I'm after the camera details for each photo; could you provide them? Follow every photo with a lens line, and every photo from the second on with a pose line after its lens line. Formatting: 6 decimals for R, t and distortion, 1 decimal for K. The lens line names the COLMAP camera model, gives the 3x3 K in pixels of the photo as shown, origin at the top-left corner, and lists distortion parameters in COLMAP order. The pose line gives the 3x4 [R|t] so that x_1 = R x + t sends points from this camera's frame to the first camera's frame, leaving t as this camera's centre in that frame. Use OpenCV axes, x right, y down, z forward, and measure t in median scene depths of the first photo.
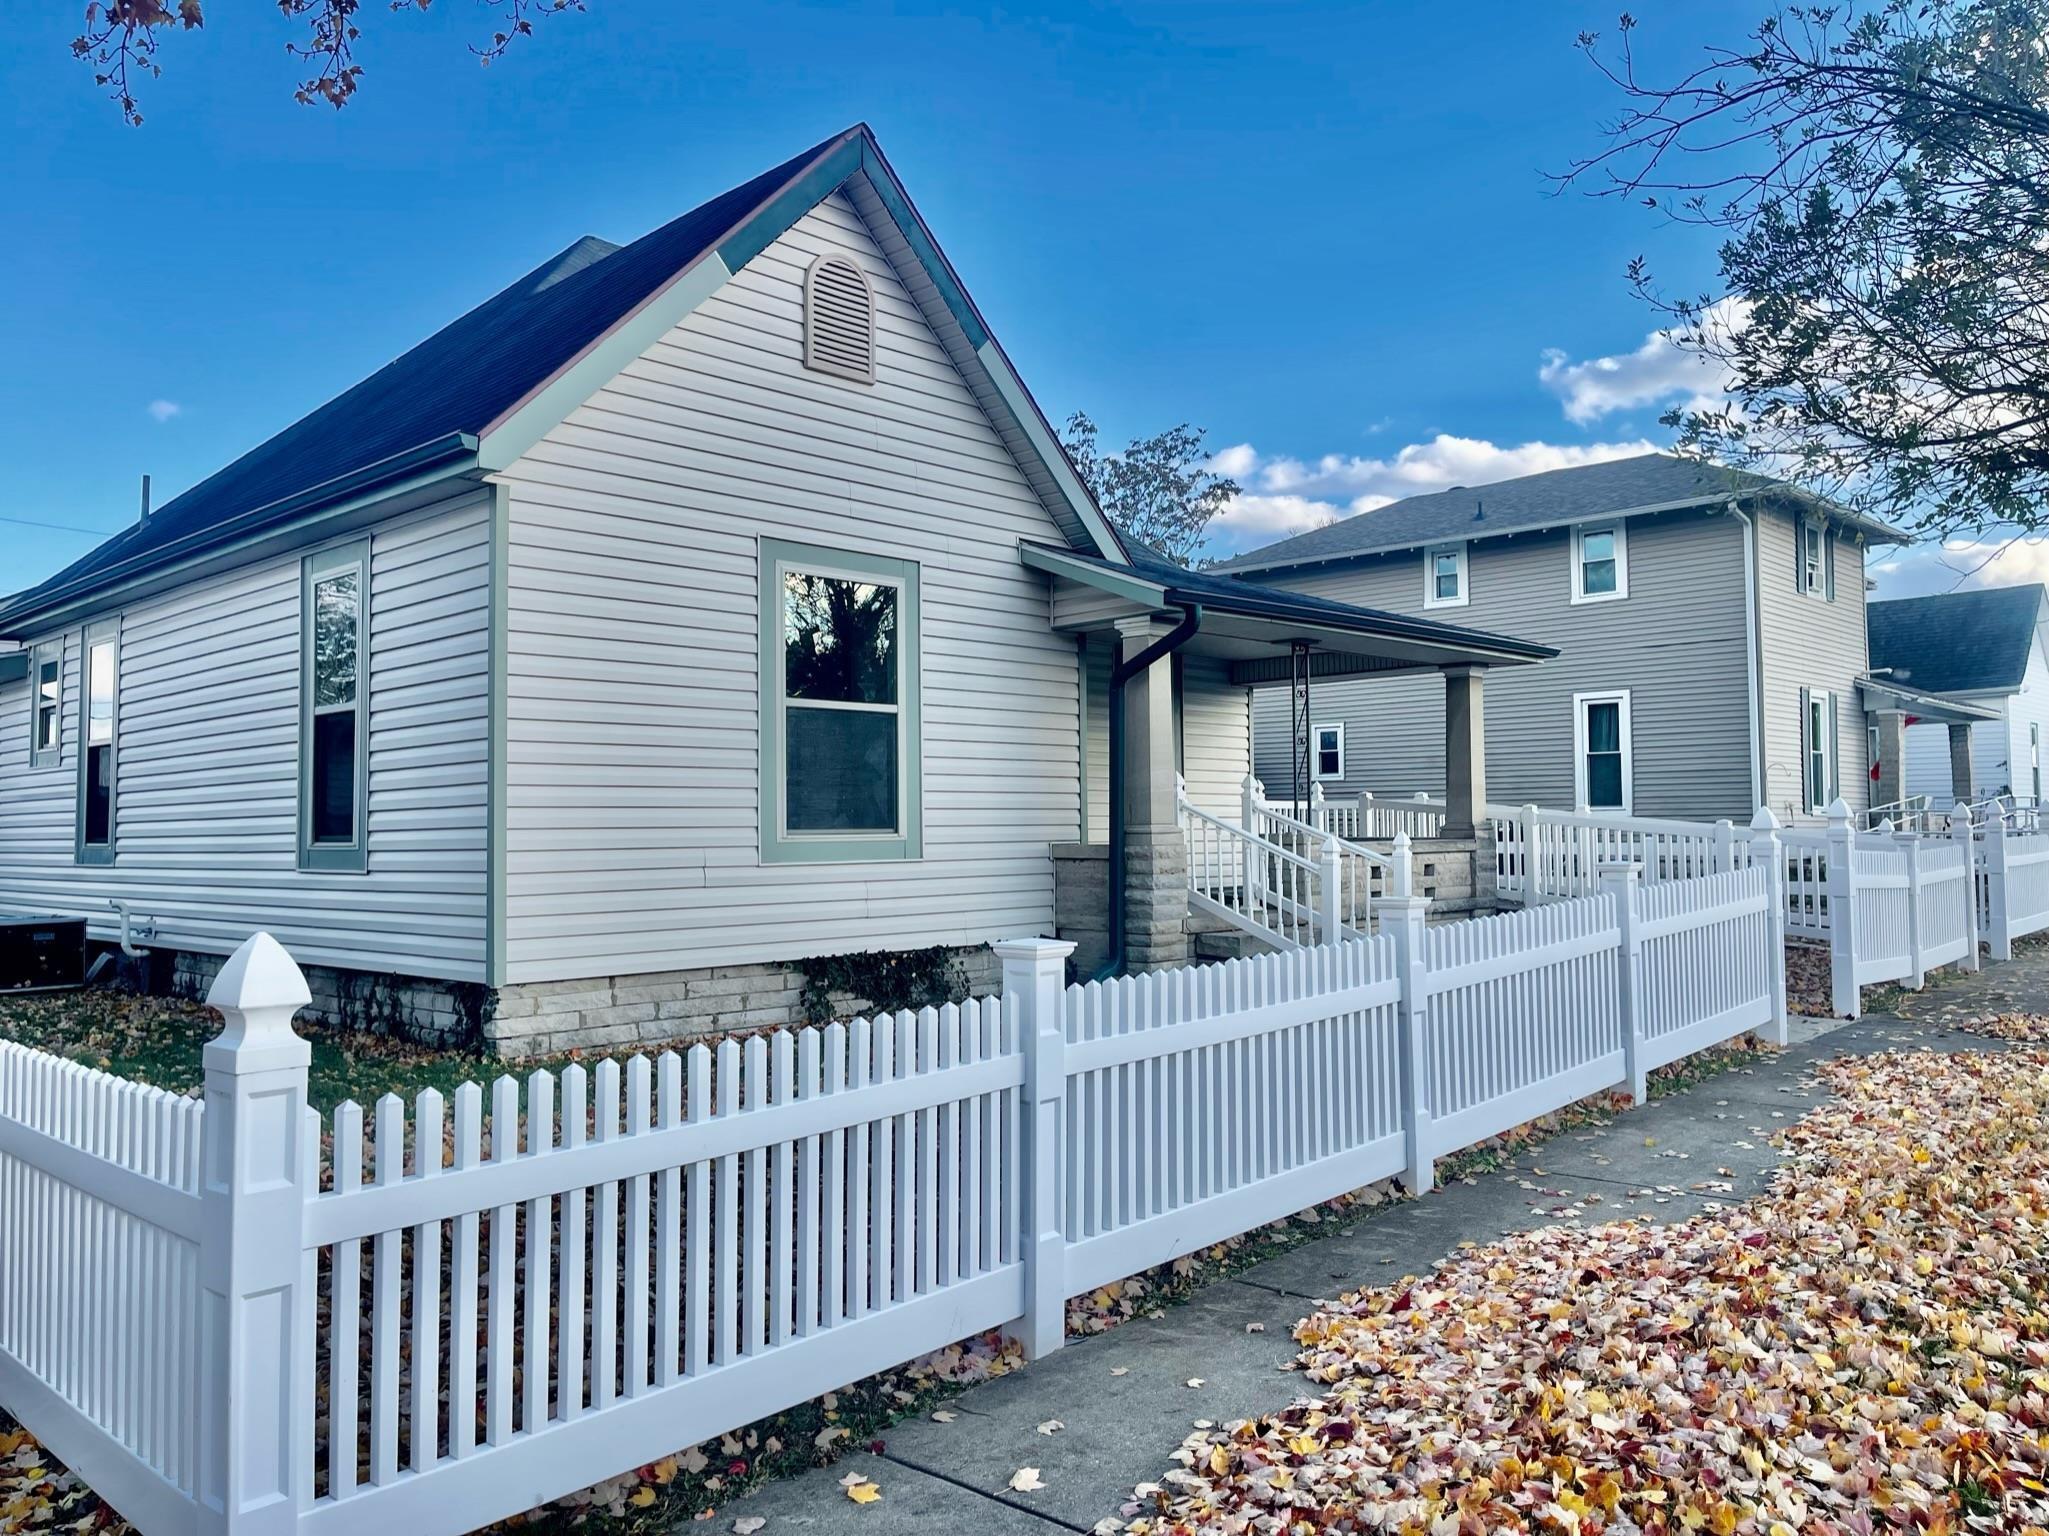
lens RADIAL K [[1541.4, 0, 1038.9], [0, 1541.4, 758.7], [0, 0, 1]] dist [0.065168, -0.085407]
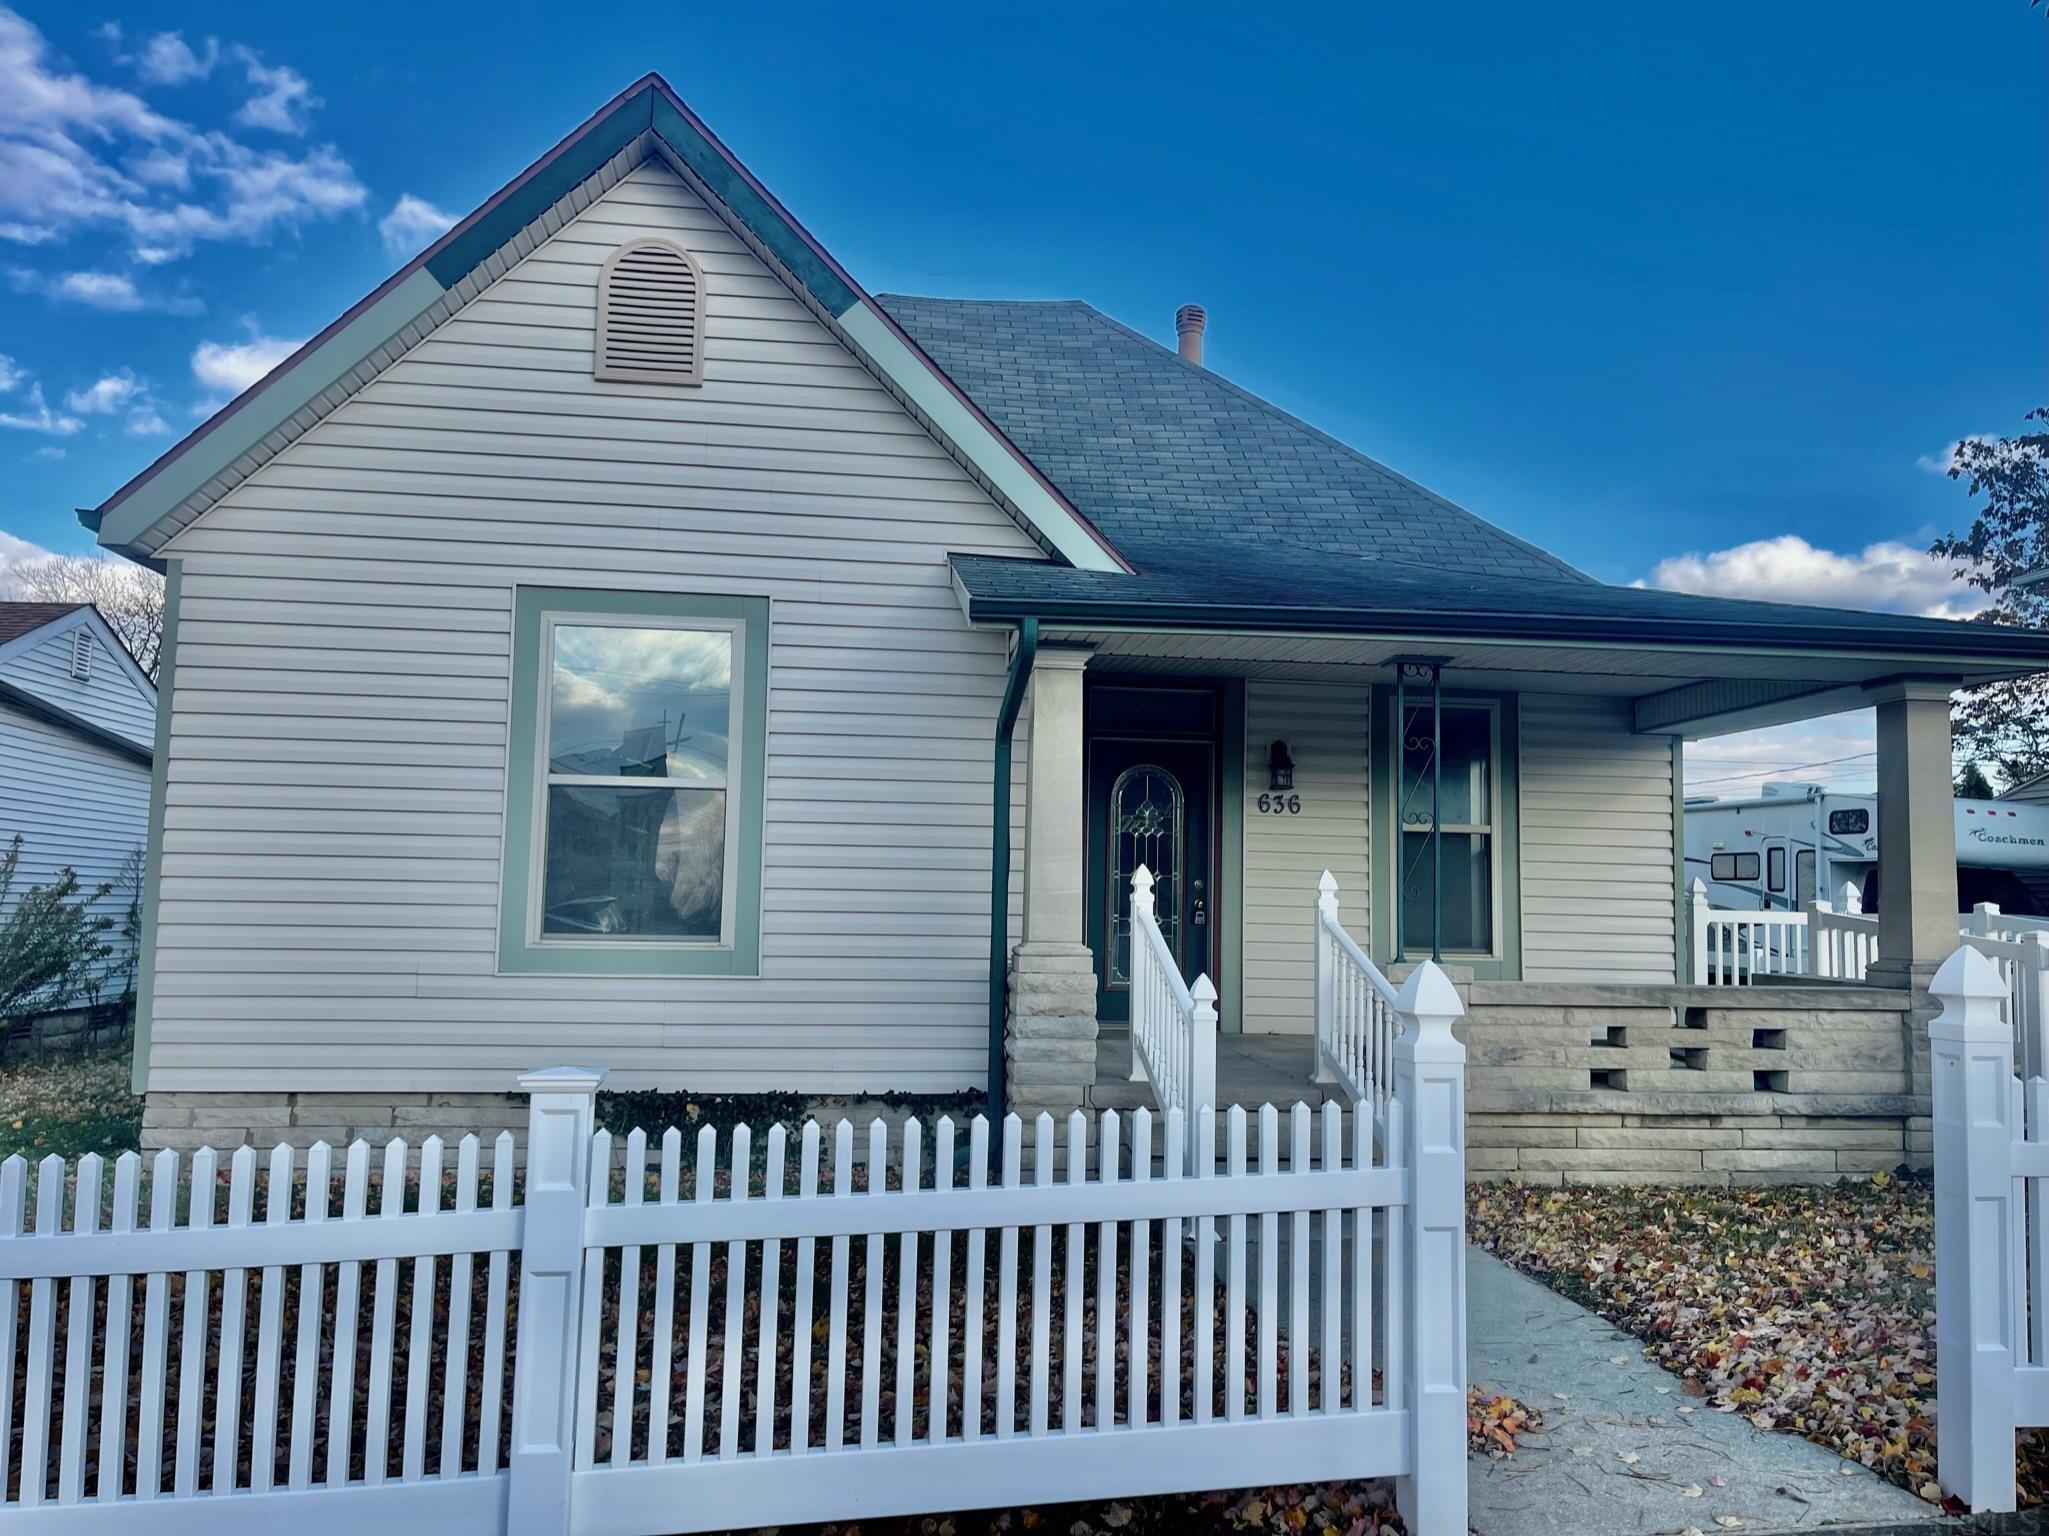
lens RADIAL K [[1541.4, 0, 1024.8], [0, 1541.4, 769.5], [0, 0, 1]] dist [0.065168, -0.085407]
pose [[0.774575, -0.028915, -0.631820, 0.552063], [0.000730, 0.998995, -0.044824, -0.004094], [0.632481, 0.034258, 0.773818, 0.502447]]
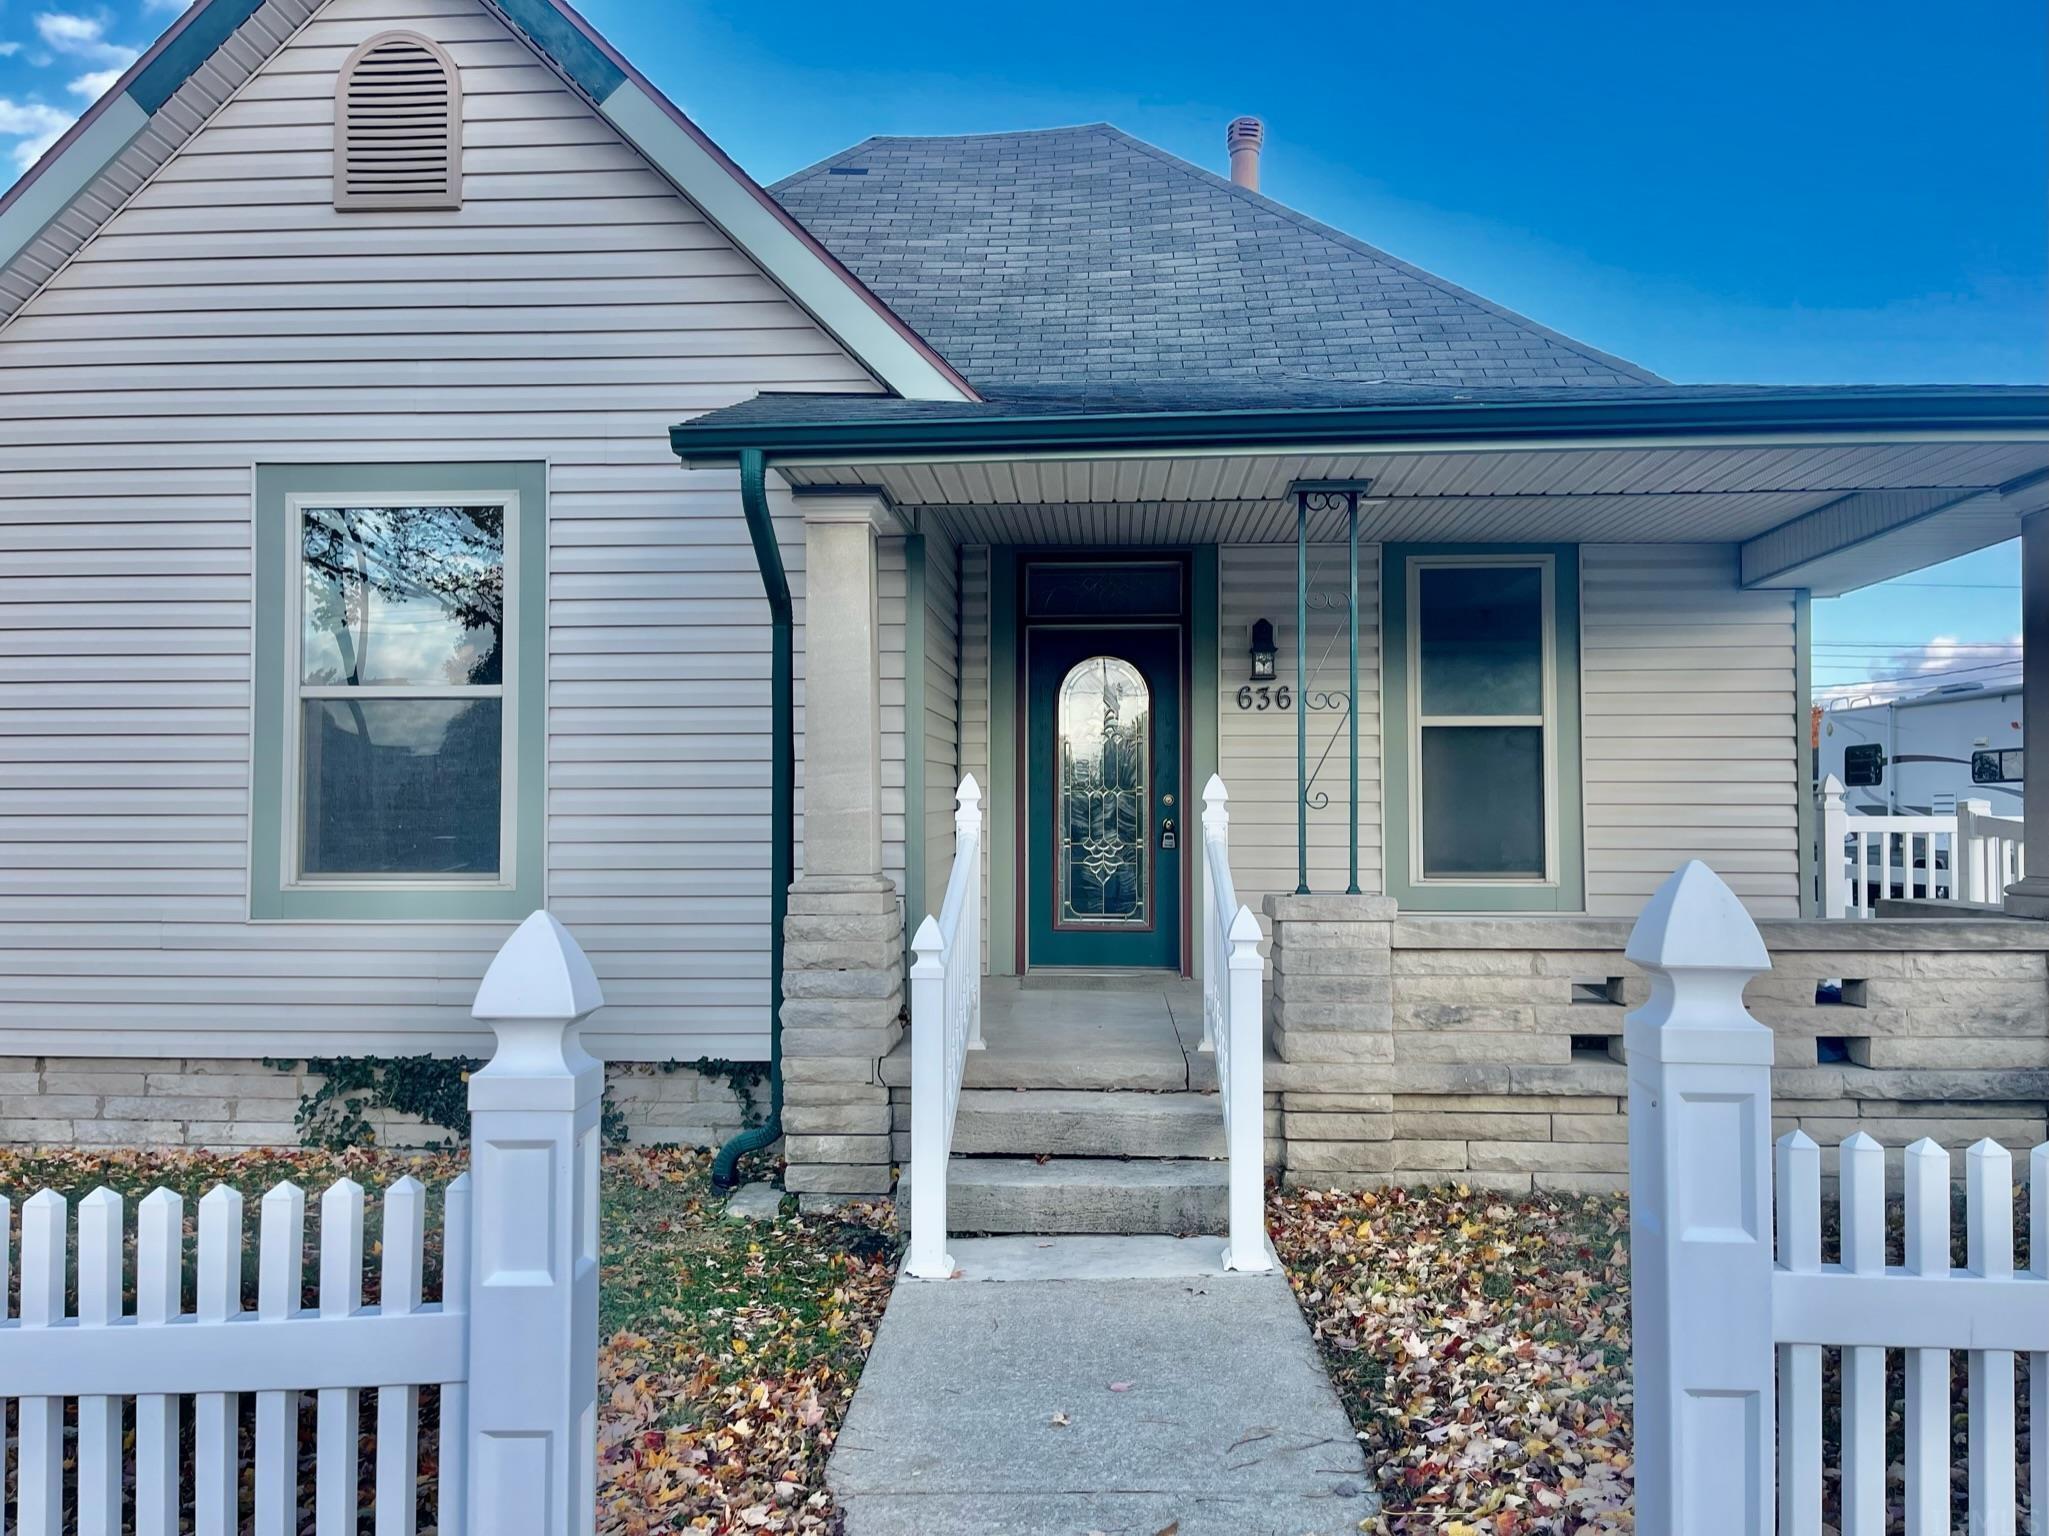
lens RADIAL K [[1541.4, 0, 1012.9], [0, 1541.4, 774.8], [0, 0, 1]] dist [0.065168, -0.085407]
pose [[0.651155, -0.017304, -0.758748, 0.574902], [0.028544, 0.999591, 0.001700, 0.009159], [0.758408, -0.022764, 0.651382, 0.764836]]
